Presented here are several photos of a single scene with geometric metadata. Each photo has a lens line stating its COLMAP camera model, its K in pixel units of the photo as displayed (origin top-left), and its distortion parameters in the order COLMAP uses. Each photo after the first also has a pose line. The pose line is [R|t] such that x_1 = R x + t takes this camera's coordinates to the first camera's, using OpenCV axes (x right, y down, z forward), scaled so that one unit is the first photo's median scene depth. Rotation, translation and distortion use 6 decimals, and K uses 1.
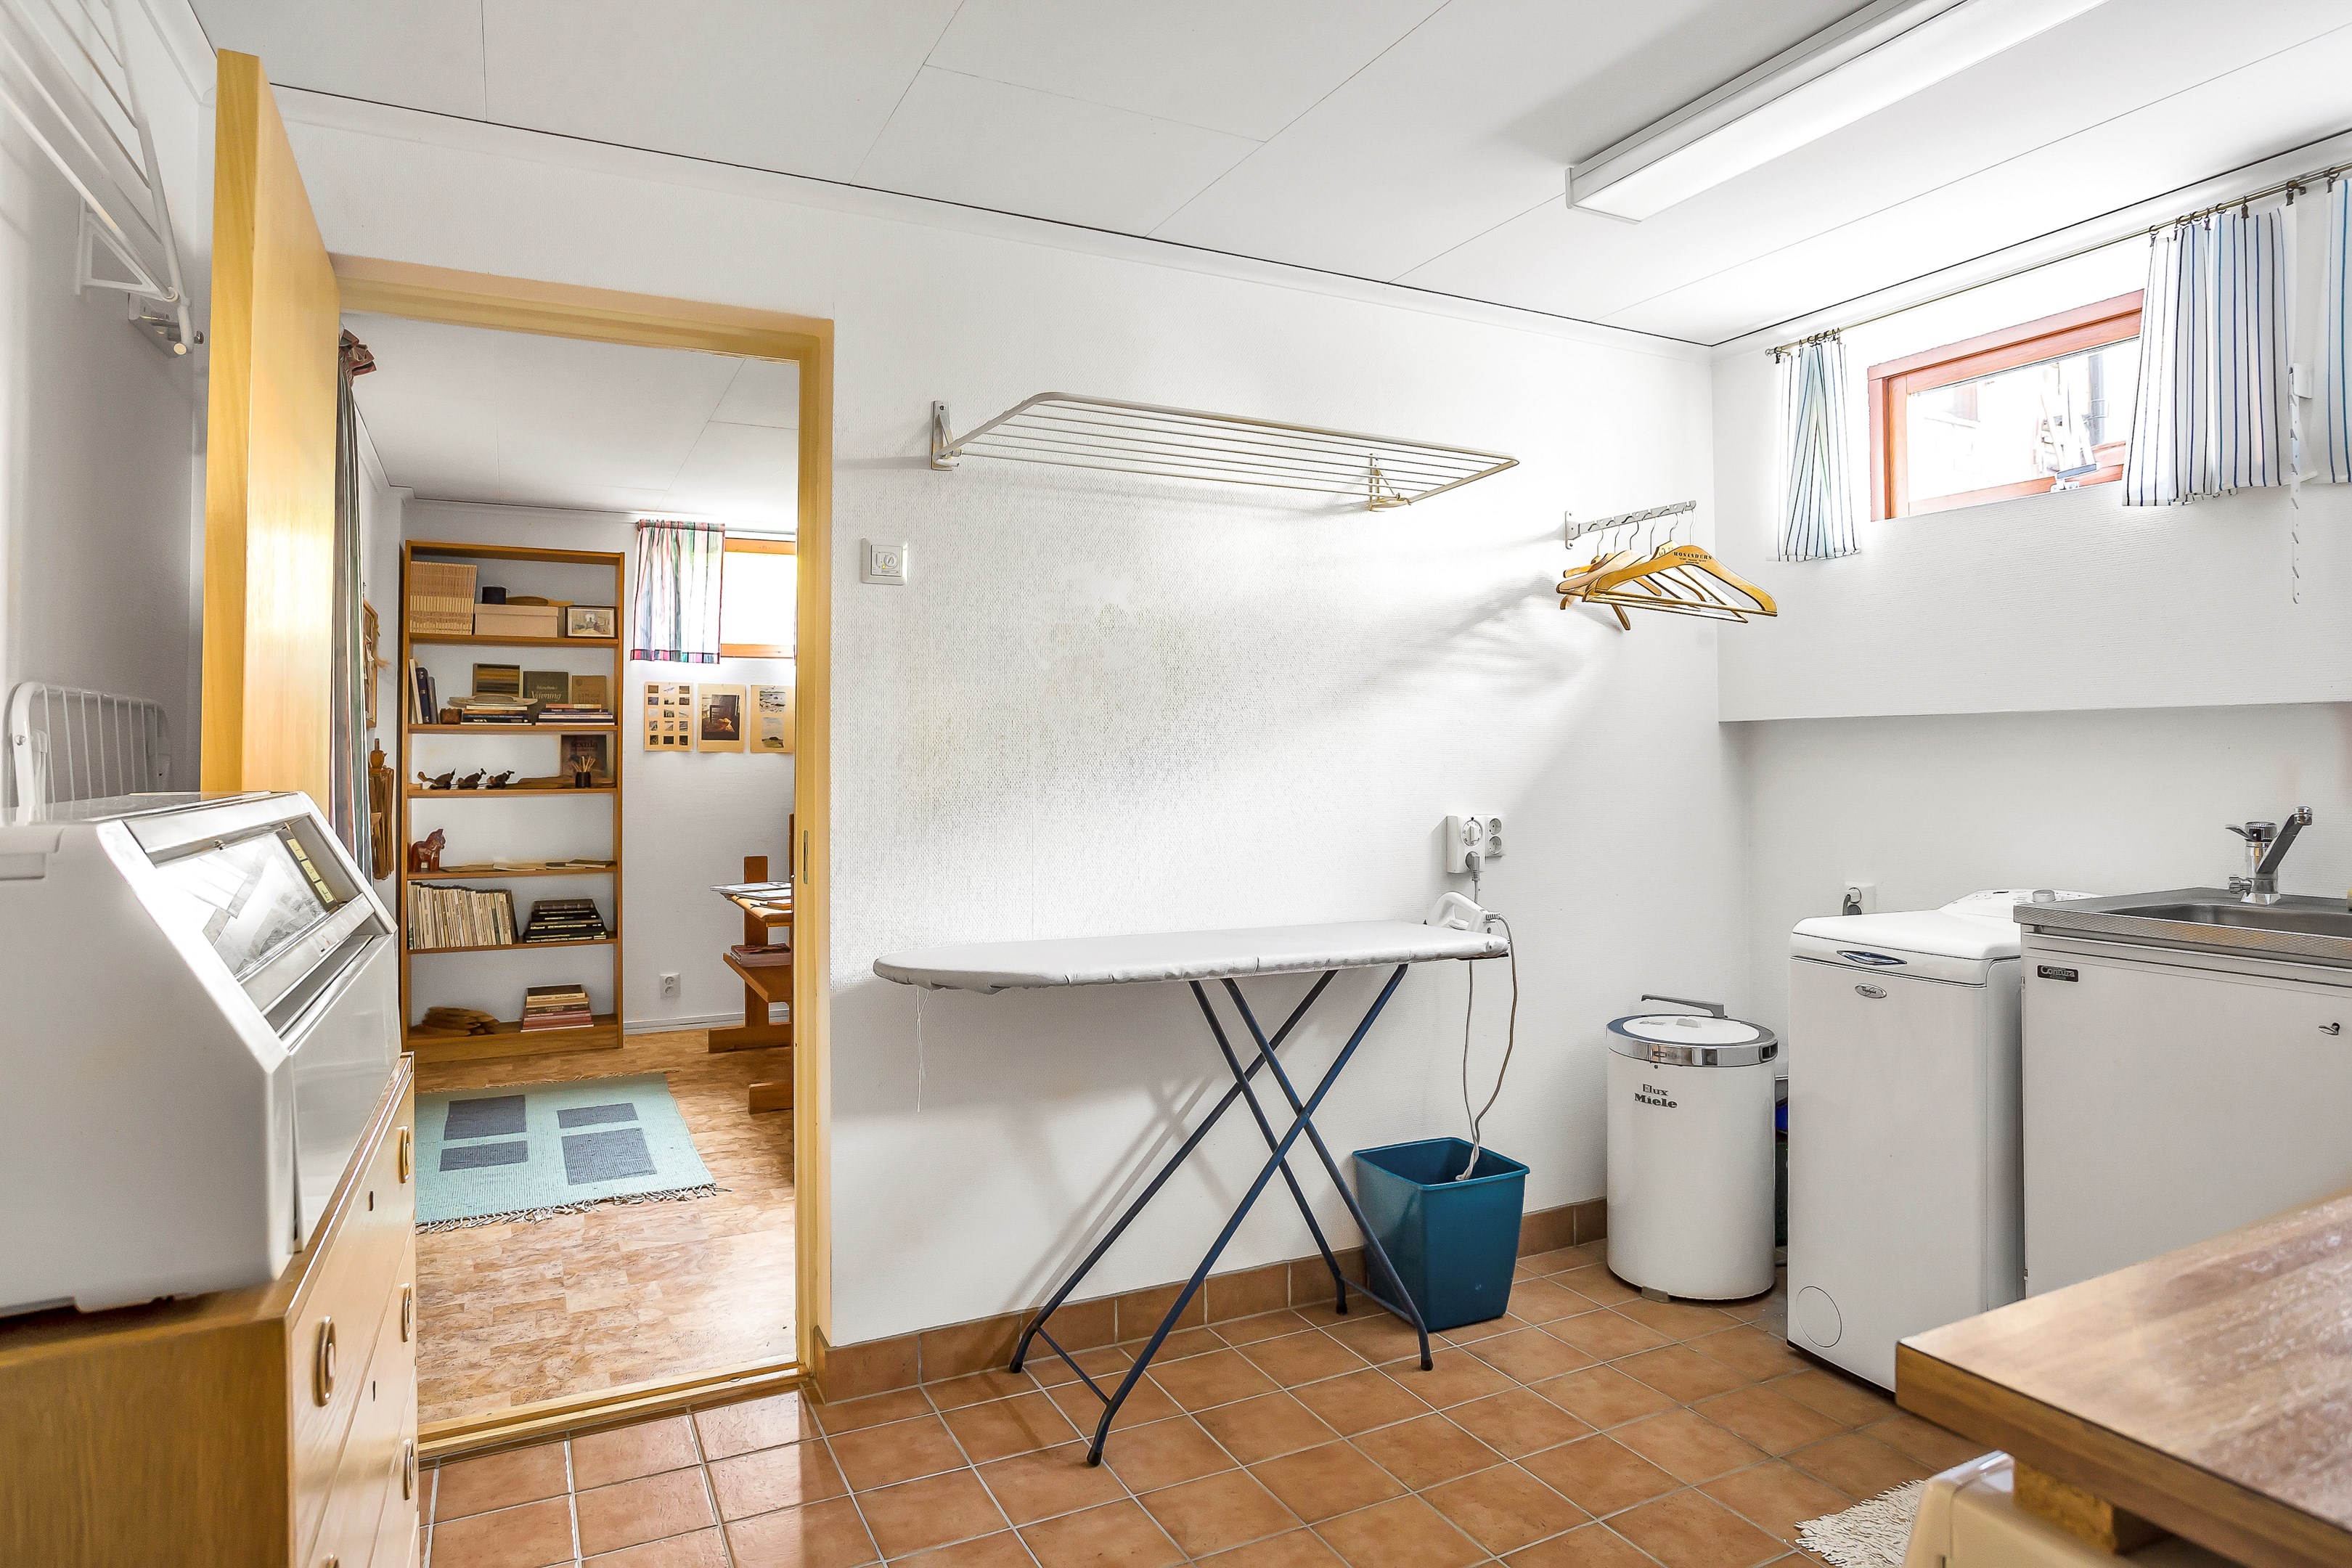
lens RADIAL K [[1317.5, 0, 1177.4], [0, 1317.5, 770.6], [0, 0, 1]] dist [-0.071383, -0.000290]
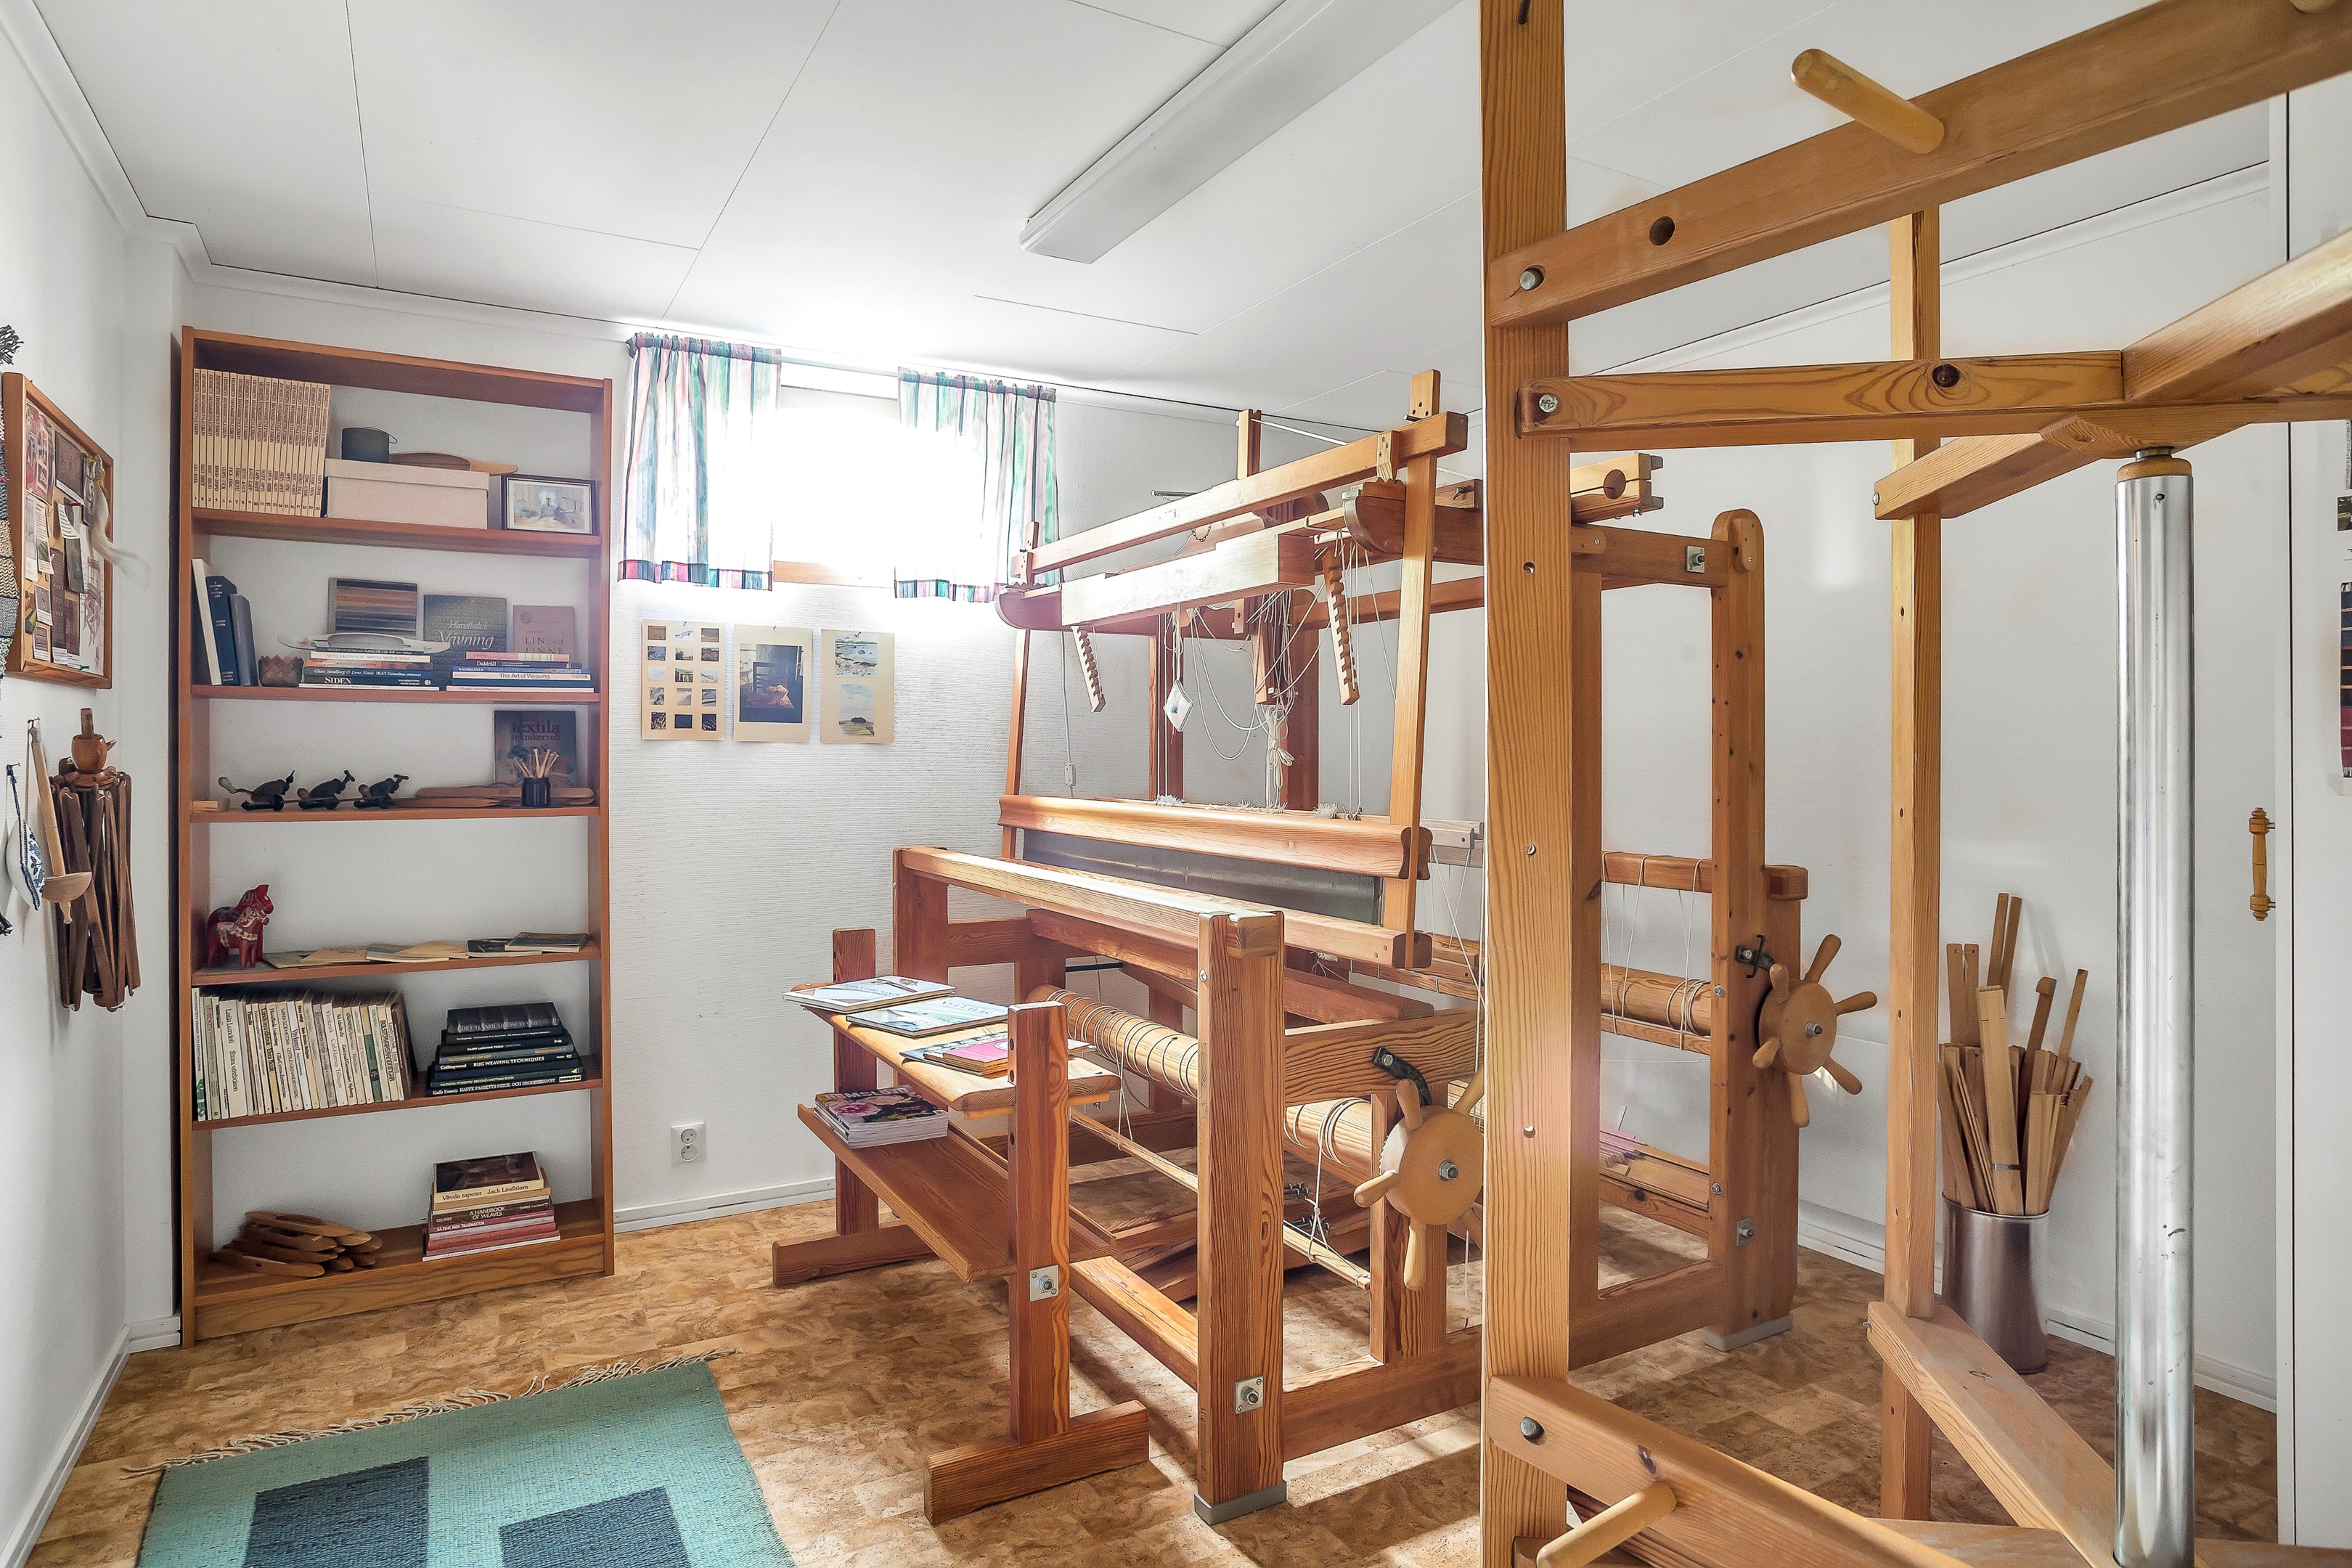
lens RADIAL K [[1321.2, 0, 1176.0], [0, 1321.2, 784.0], [0, 0, 1]] dist [-0.044302, 0.001447]
pose [[0.998167, -0.000529, 0.060512, -0.216147], [-0.000185, 0.999930, 0.011793, -0.002498], [-0.060514, -0.011783, 0.998098, 0.421028]]
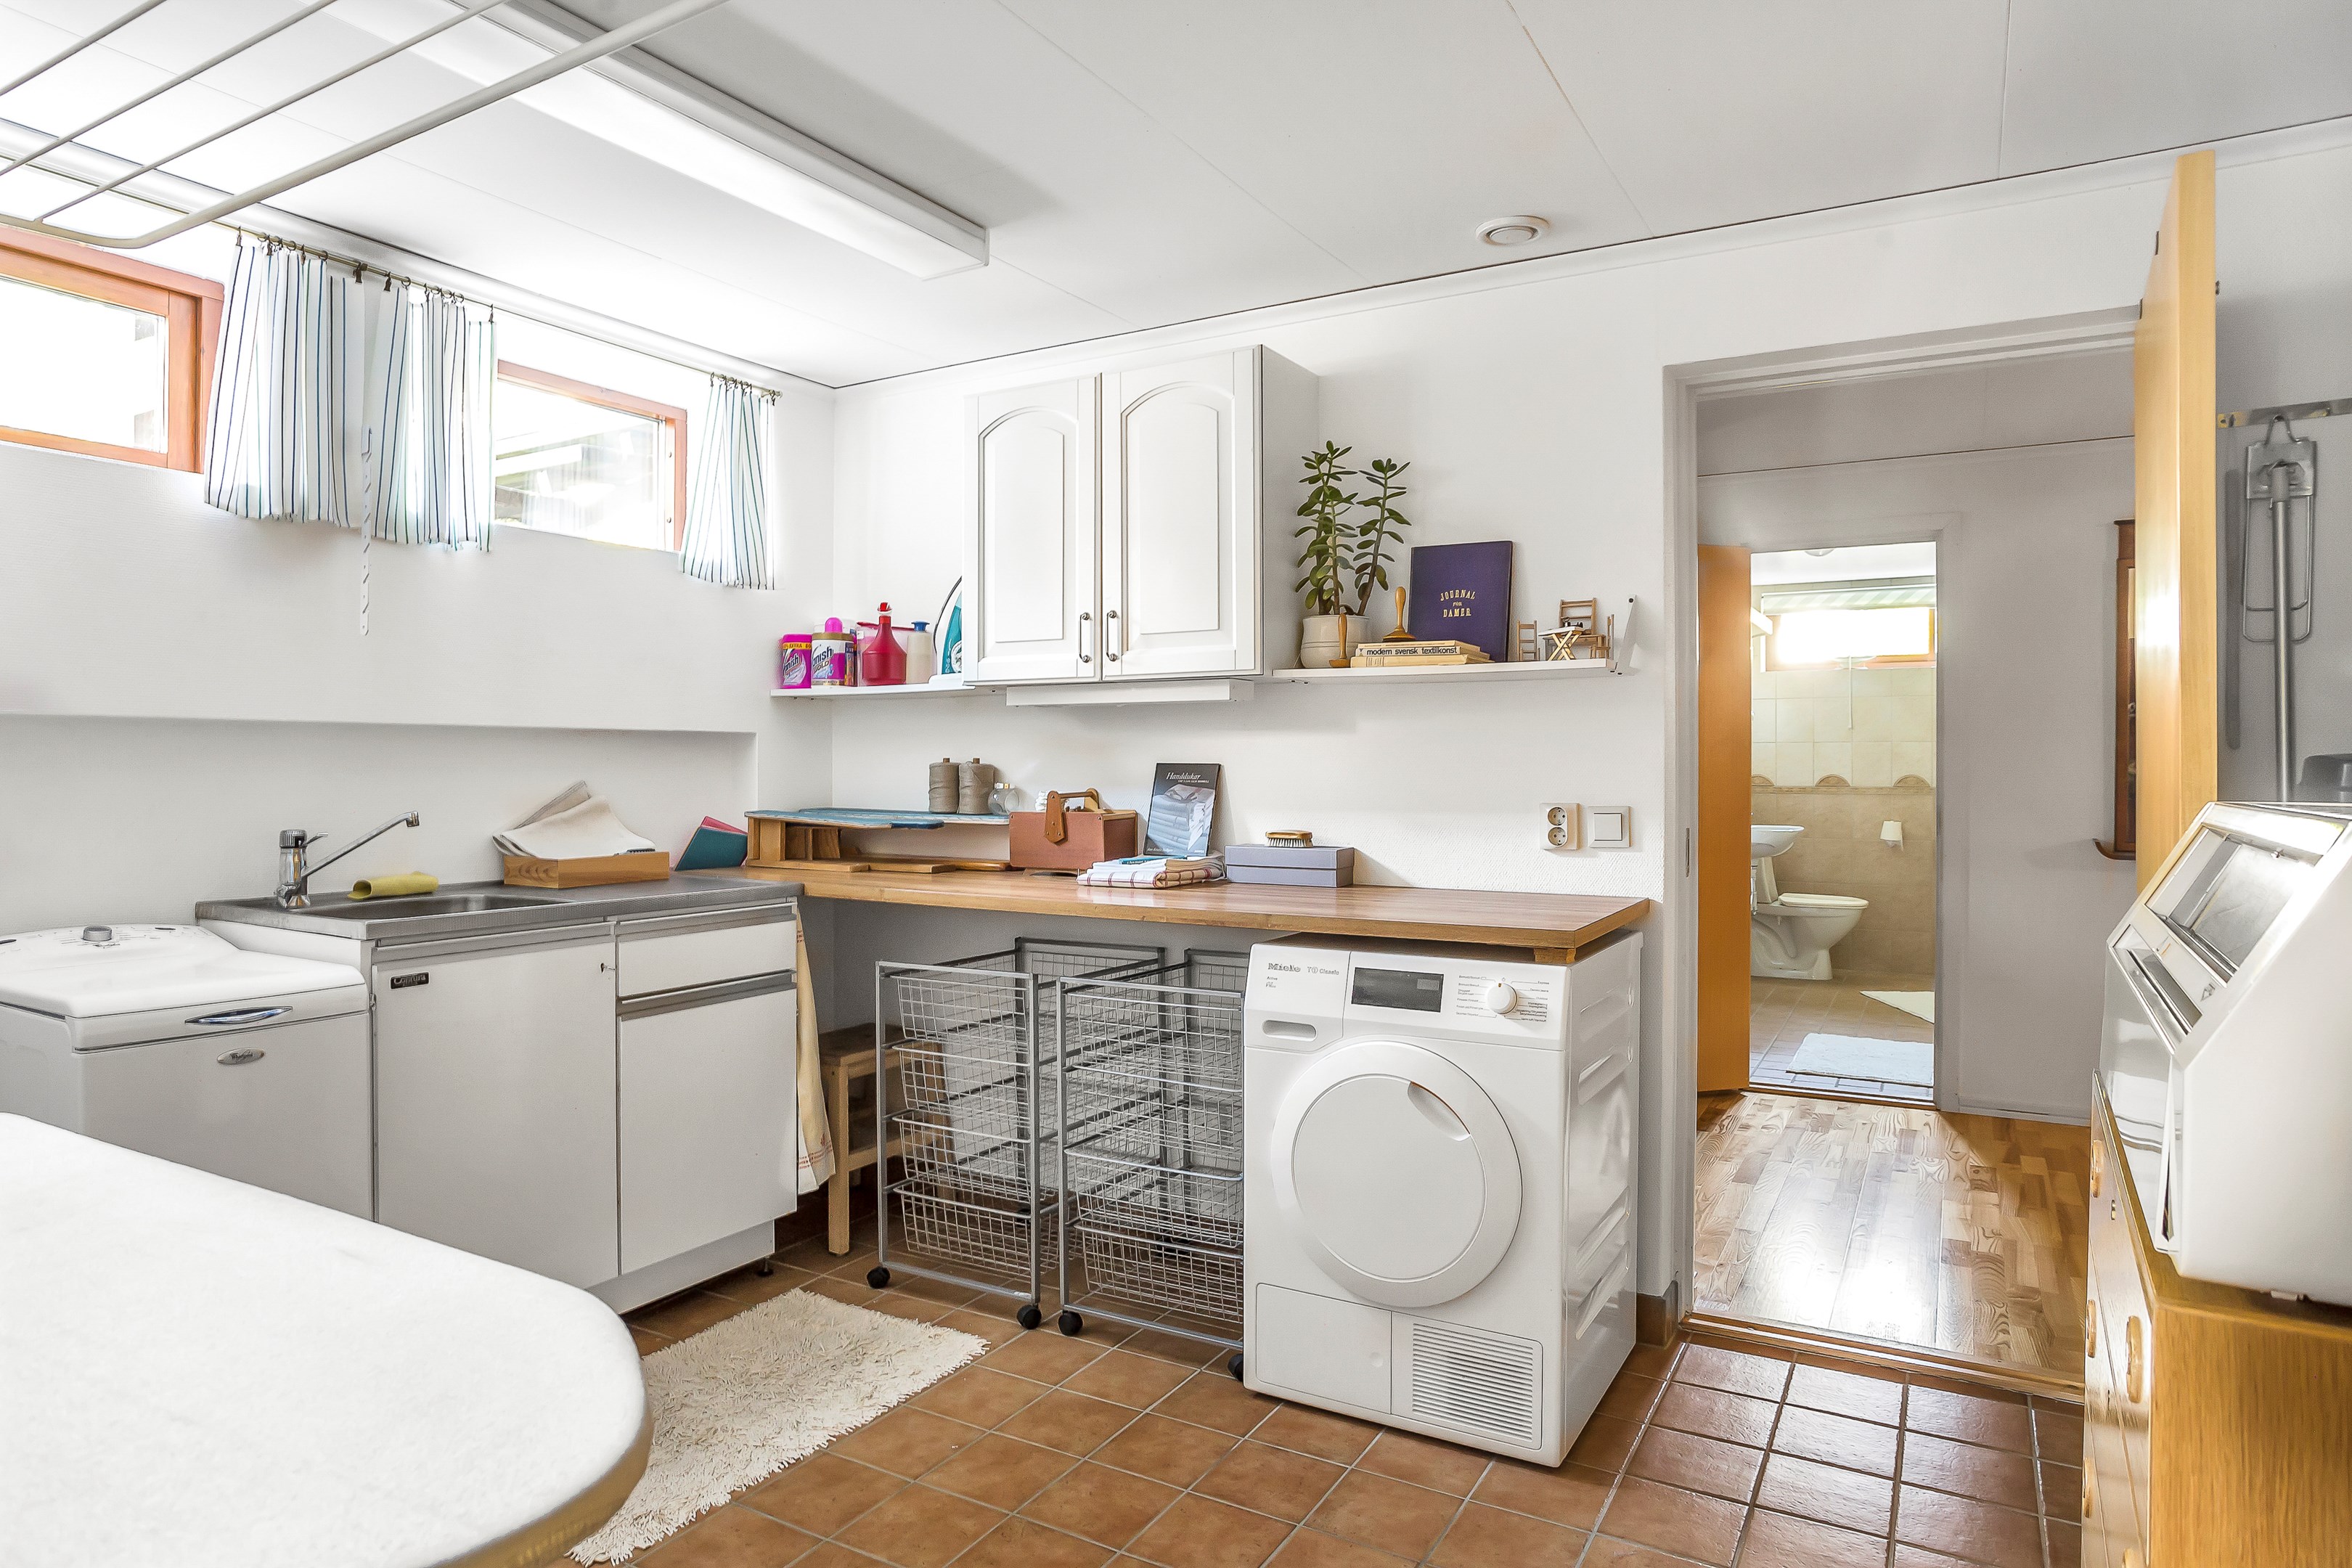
lens RADIAL K [[1321.2, 0, 1176.0], [0, 1321.2, 784.0], [0, 0, 1]] dist [-0.044302, 0.001447]
pose [[-0.577069, -0.008632, 0.816650, -0.852014], [0.004605, 0.999894, 0.013823, -0.018267], [-0.816683, 0.011738, -0.576968, 1.792518]]
